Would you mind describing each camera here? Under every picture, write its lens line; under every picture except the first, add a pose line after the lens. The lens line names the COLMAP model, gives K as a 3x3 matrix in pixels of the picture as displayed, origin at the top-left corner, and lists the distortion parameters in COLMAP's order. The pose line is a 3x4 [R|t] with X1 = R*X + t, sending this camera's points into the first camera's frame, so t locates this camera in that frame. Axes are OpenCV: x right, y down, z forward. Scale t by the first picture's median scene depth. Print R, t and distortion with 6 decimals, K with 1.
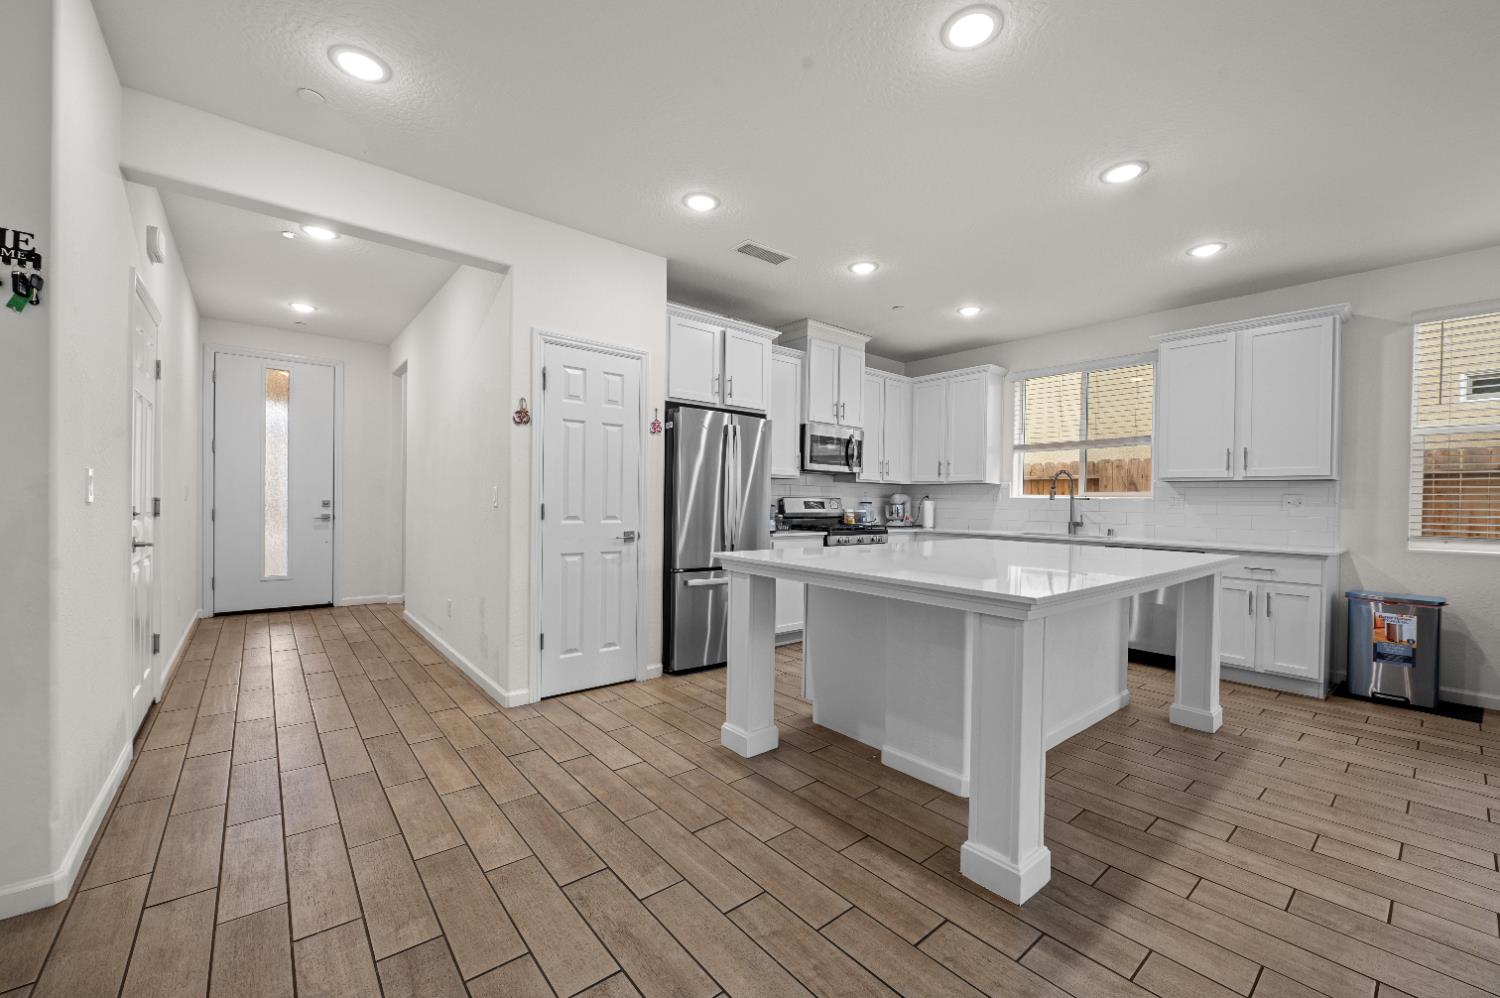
lens RADIAL K [[594.7, 0, 756.4], [0, 594.7, 505.2], [0, 0, 1]] dist [-0.007354, 0.000226]
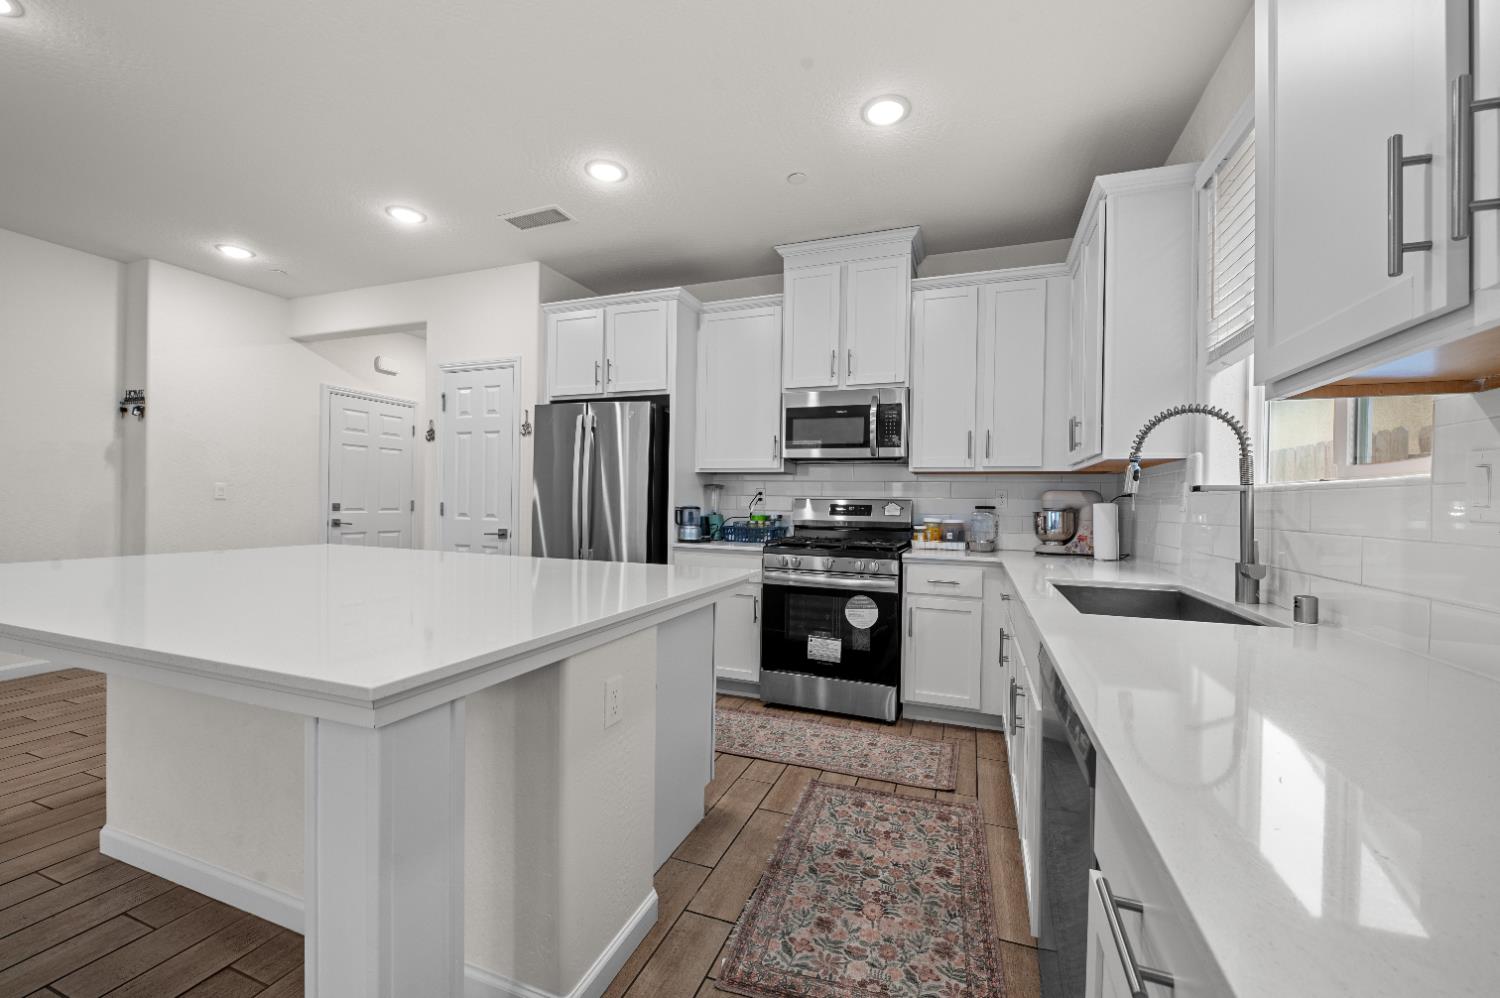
lens RADIAL K [[594.7, 0, 756.4], [0, 594.7, 505.2], [0, 0, 1]] dist [-0.007354, 0.000226]
pose [[0.491086, -0.005630, -0.871093, 0.942007], [-0.017862, 0.999704, -0.016531, 0.010848], [0.870928, 0.023678, 0.490840, 0.865780]]
